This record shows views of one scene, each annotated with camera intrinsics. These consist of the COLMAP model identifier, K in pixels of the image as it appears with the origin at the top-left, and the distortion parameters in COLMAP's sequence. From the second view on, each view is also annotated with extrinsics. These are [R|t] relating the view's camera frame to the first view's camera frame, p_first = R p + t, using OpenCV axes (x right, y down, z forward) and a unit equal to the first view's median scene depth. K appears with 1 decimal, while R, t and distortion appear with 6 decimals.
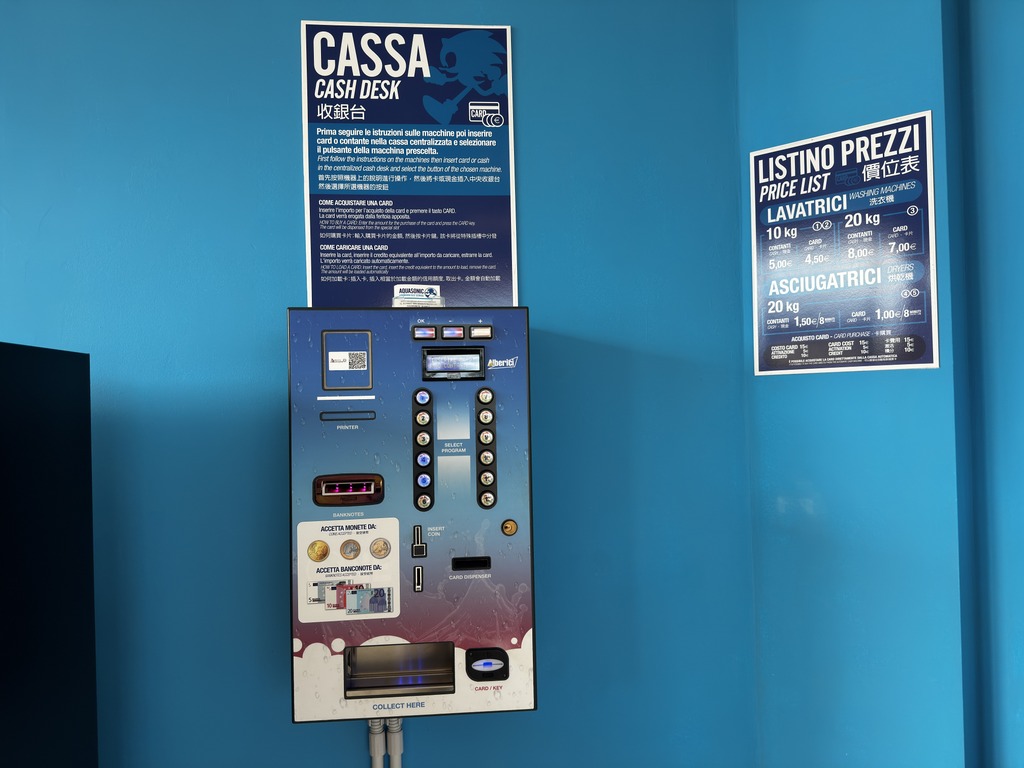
lens RADIAL K [[712.8, 0, 511.0], [0, 712.8, 401.4], [0, 0, 1]] dist [0.028918, -0.004655]
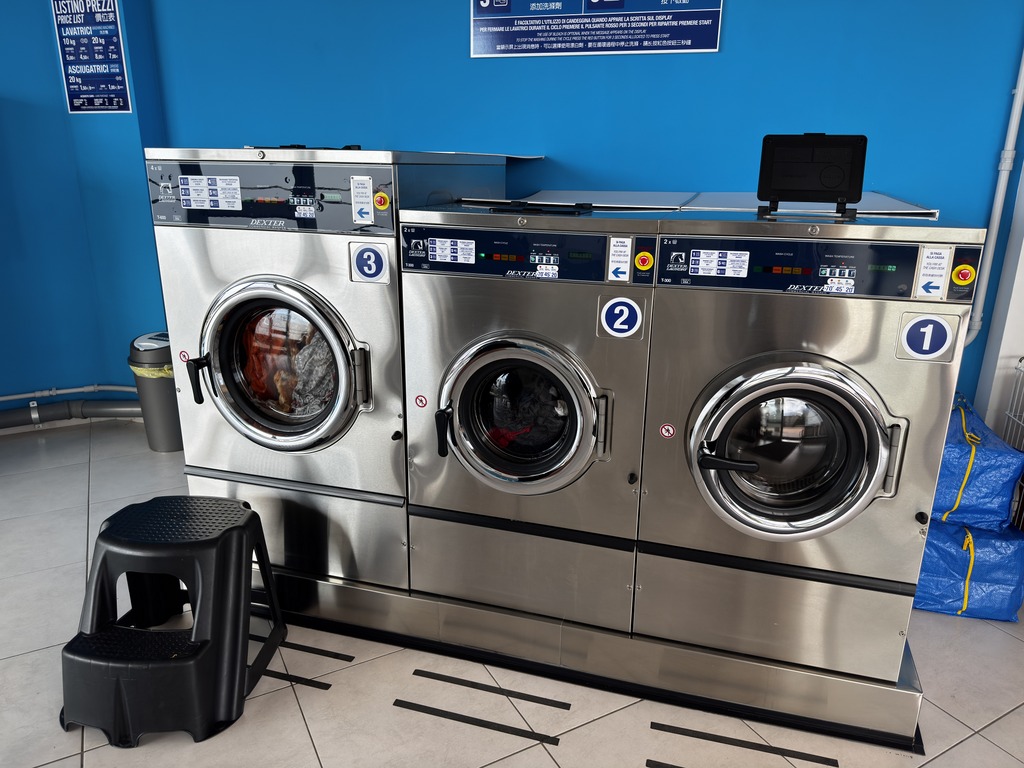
lens RADIAL K [[722.4, 0, 512.0], [0, 722.4, 384.0], [0, 0, 1]] dist [0.037238, -0.038409]
pose [[0.919989, -0.093210, 0.380699, 0.682584], [-0.026598, 0.954224, 0.297907, 0.052263], [-0.391040, -0.284197, 0.875397, -1.700061]]
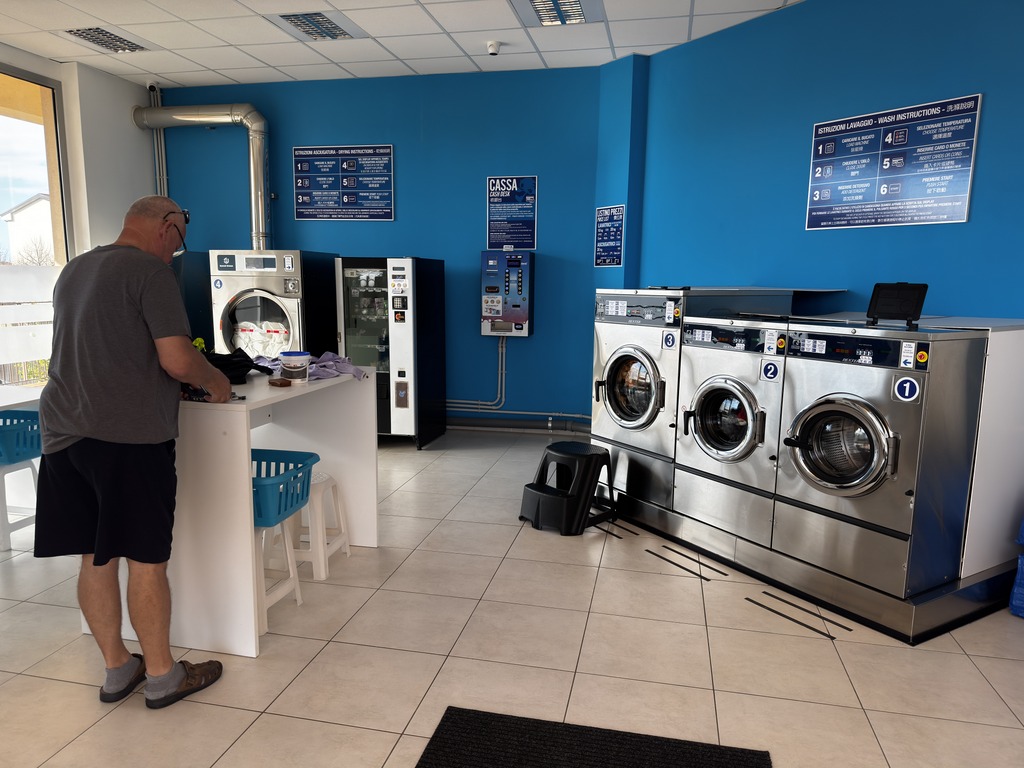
lens RADIAL K [[712.8, 0, 511.0], [0, 712.8, 401.4], [0, 0, 1]] dist [0.028918, -0.004655]
pose [[0.953149, 0.074868, -0.293090, 1.167309], [-0.021527, 0.983220, 0.181152, -0.010803], [0.301735, -0.166355, 0.938766, -3.104332]]
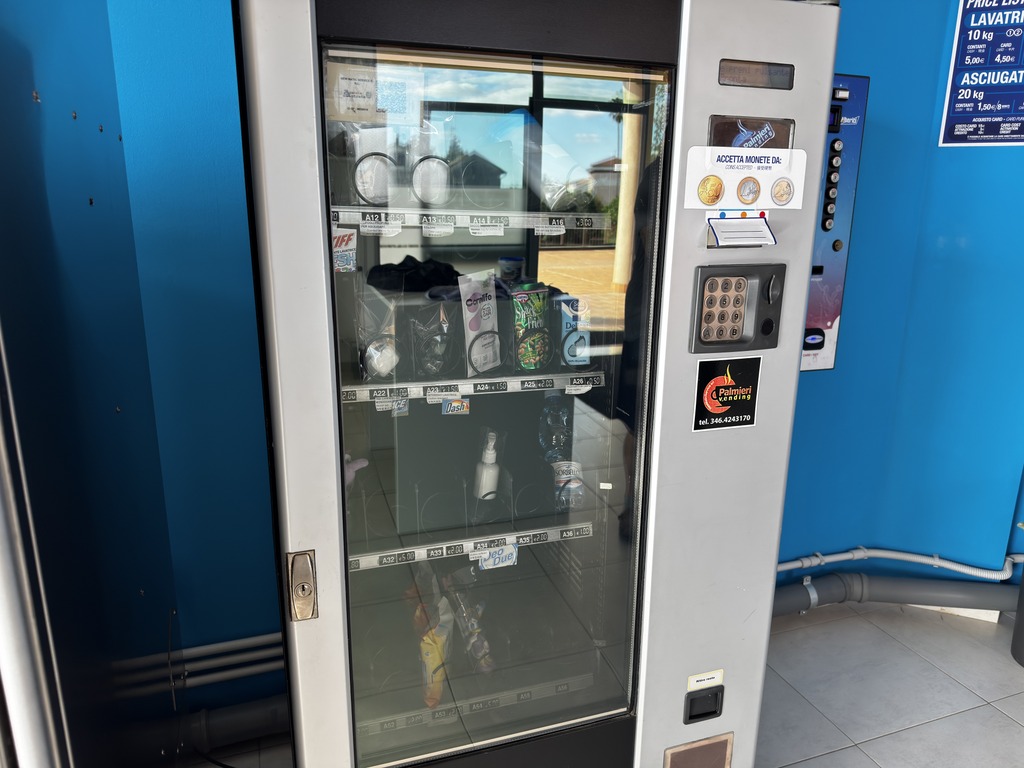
lens RADIAL K [[709.5, 0, 512.0], [0, 709.5, 384.0], [0, 0, 1]] dist [0.001600, 0.000836]
pose [[0.968535, -0.028367, 0.247257, -0.838415], [-0.036370, 0.966686, 0.253369, 0.092725], [-0.246207, -0.254389, 0.935237, -0.197434]]
